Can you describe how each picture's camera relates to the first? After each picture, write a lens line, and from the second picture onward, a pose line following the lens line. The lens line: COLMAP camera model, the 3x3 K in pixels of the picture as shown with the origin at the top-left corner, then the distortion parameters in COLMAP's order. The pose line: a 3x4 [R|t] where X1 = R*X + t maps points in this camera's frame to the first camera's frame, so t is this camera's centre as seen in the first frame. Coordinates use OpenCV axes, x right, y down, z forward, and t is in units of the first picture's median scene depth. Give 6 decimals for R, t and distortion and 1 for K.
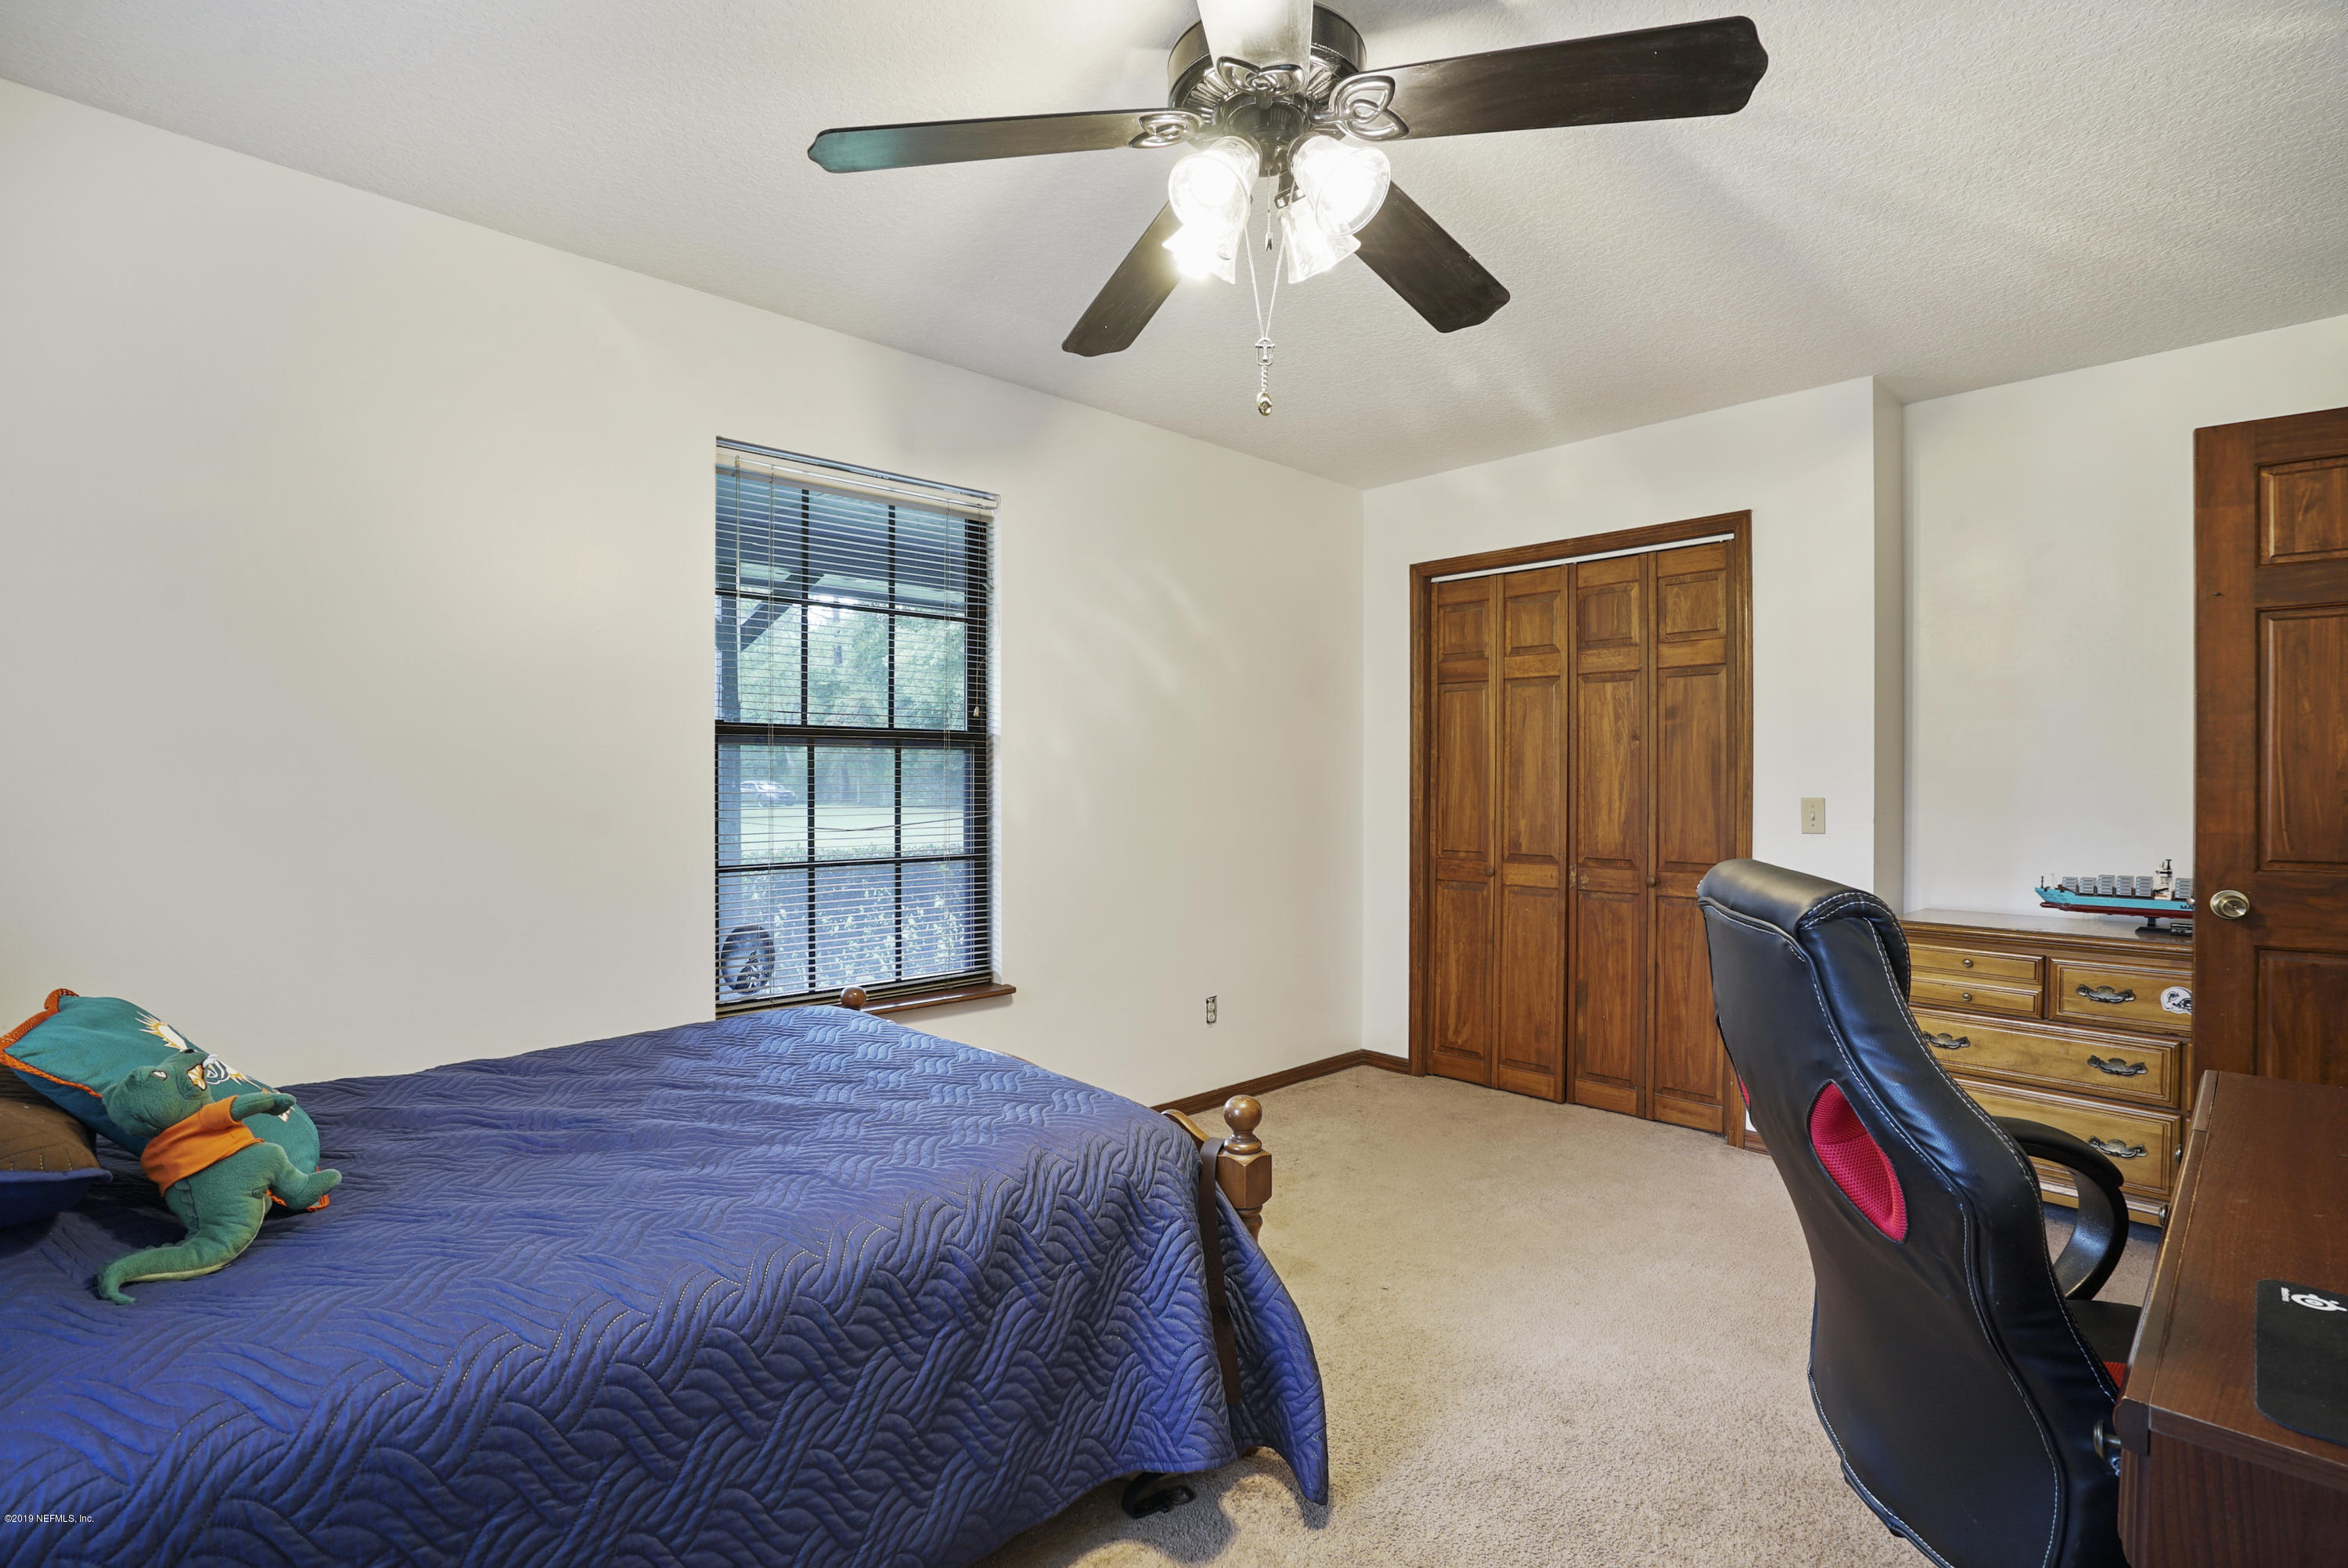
lens RADIAL K [[1099.9, 0, 1172.2], [0, 1099.9, 790.5], [0, 0, 1]] dist [-0.057537, 0.022151]
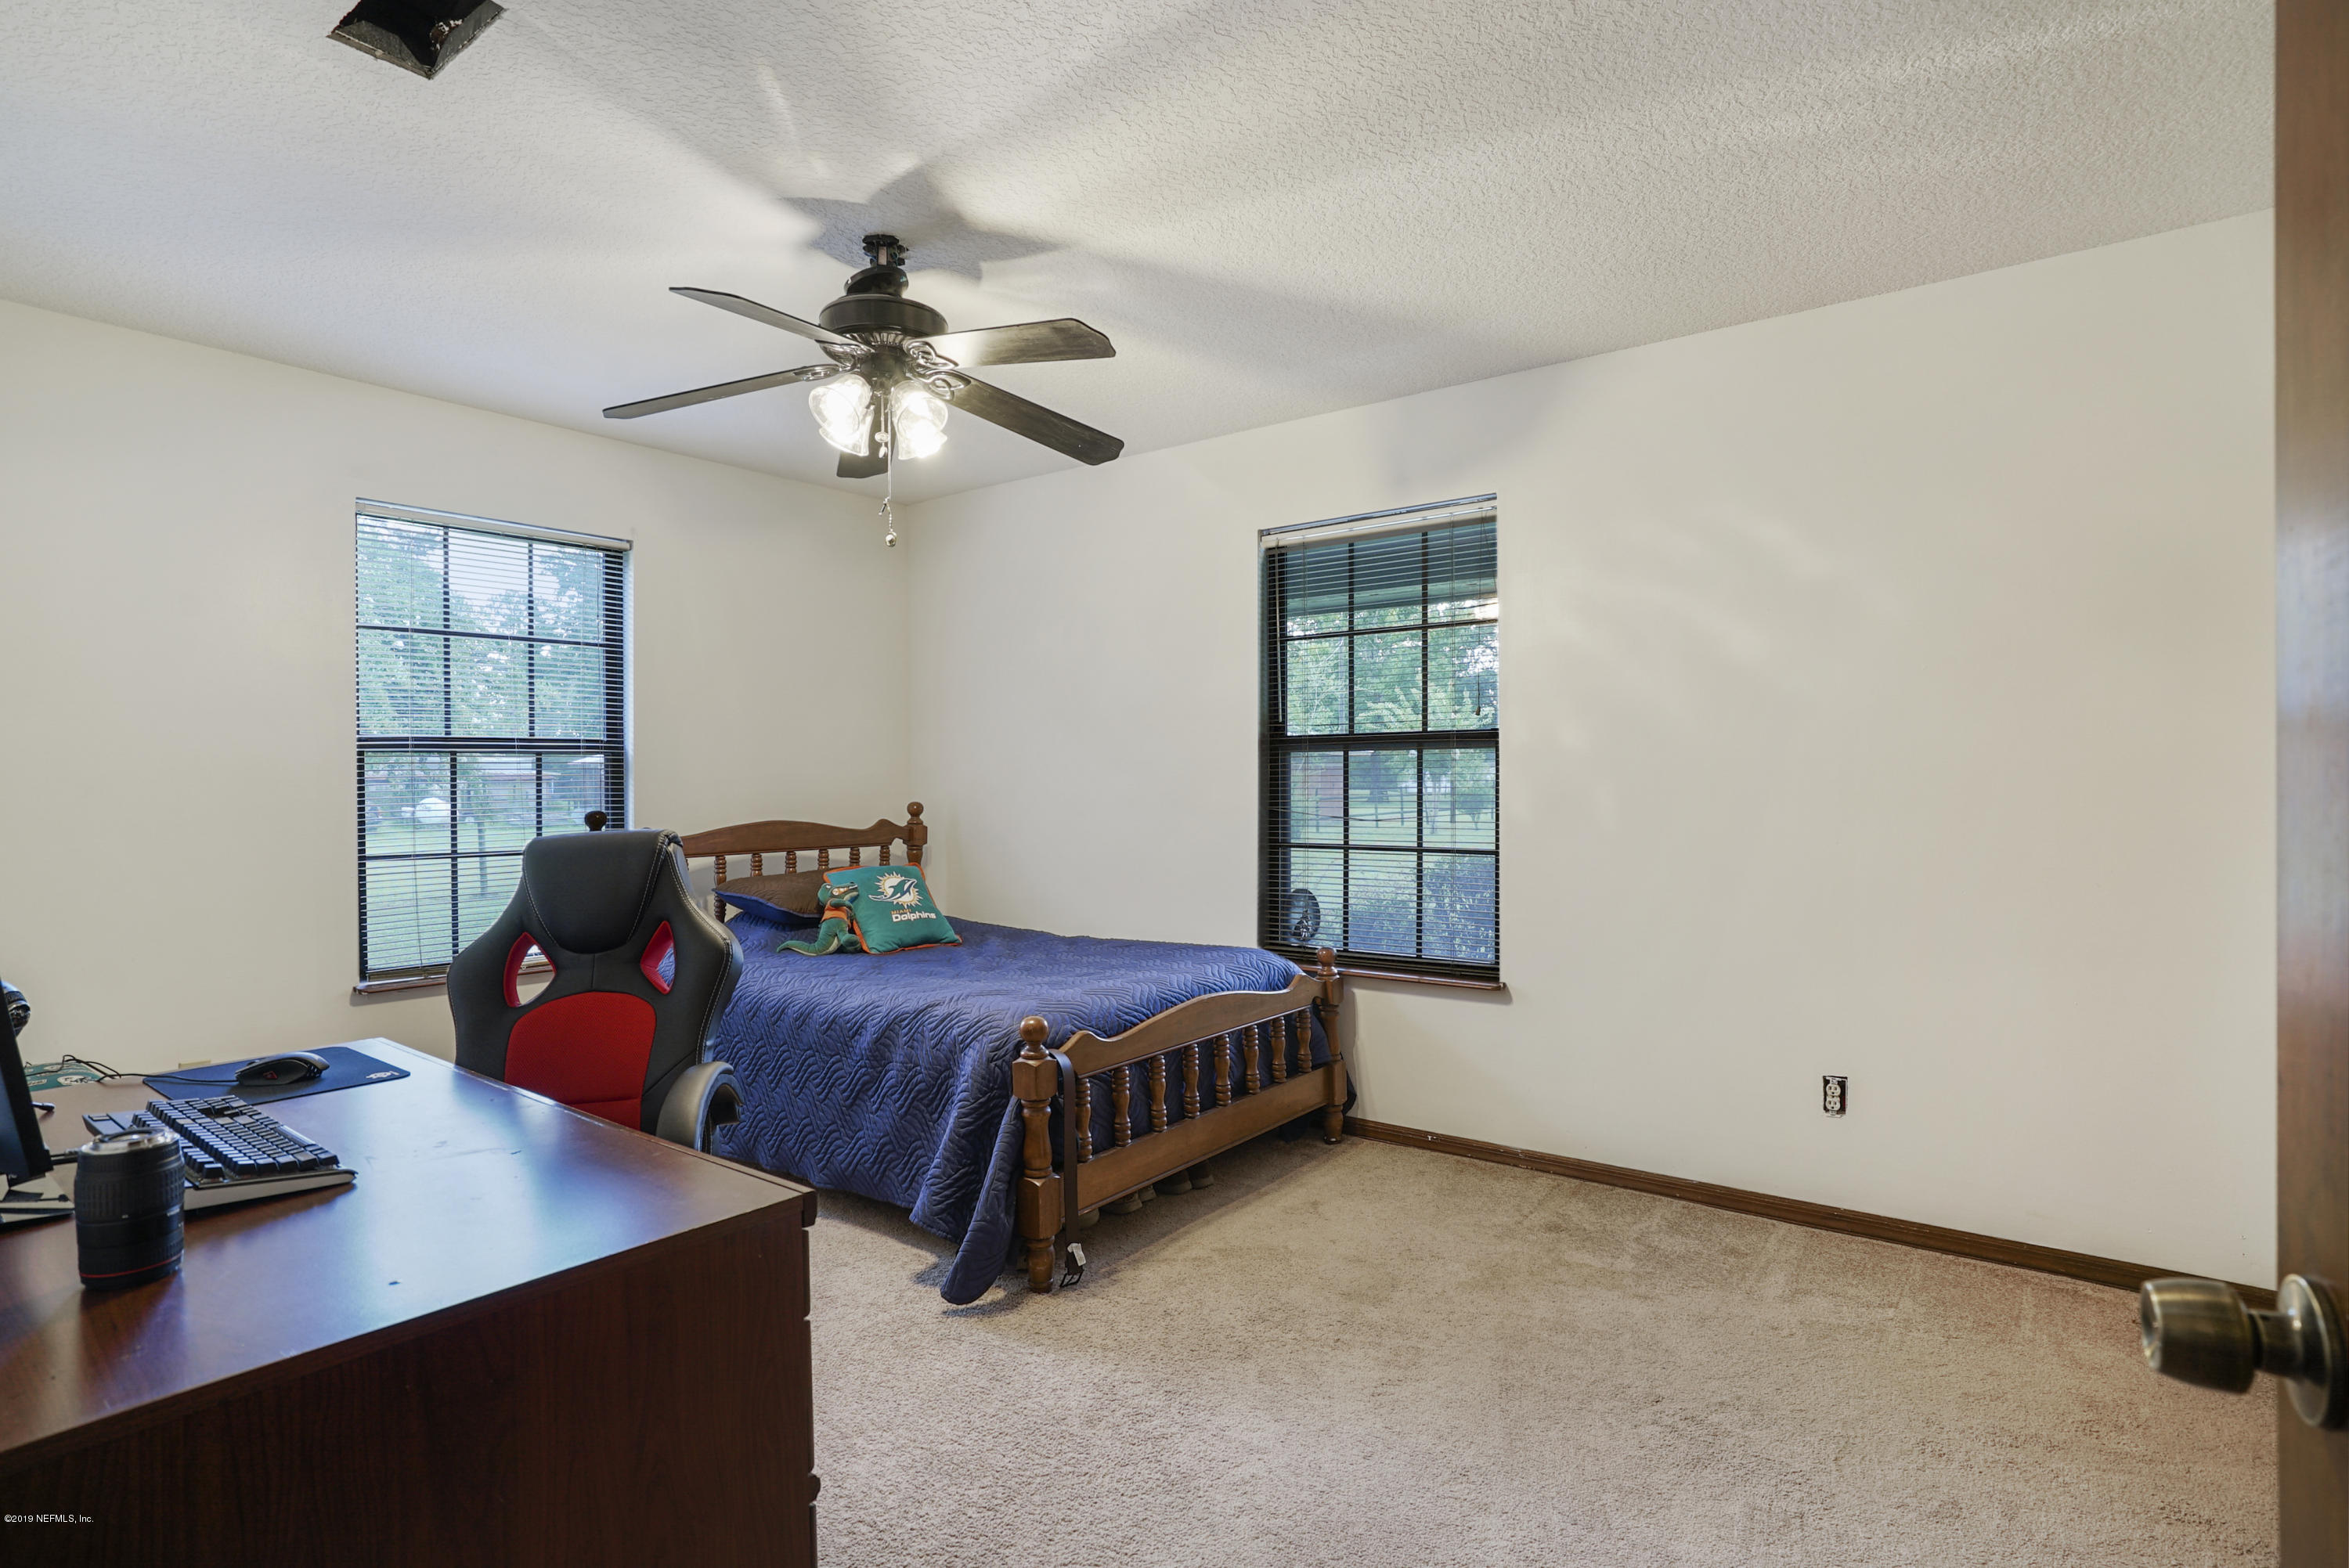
lens RADIAL K [[1177.4, 0, 1174.5], [0, 1177.4, 784.0], [0, 0, 1]] dist [-0.001508, -0.000158]
pose [[0.168180, -0.000117, -0.985756, 0.948405], [-0.005846, 0.999982, -0.001116, -0.000217], [0.985739, 0.005950, 0.168177, 0.583083]]
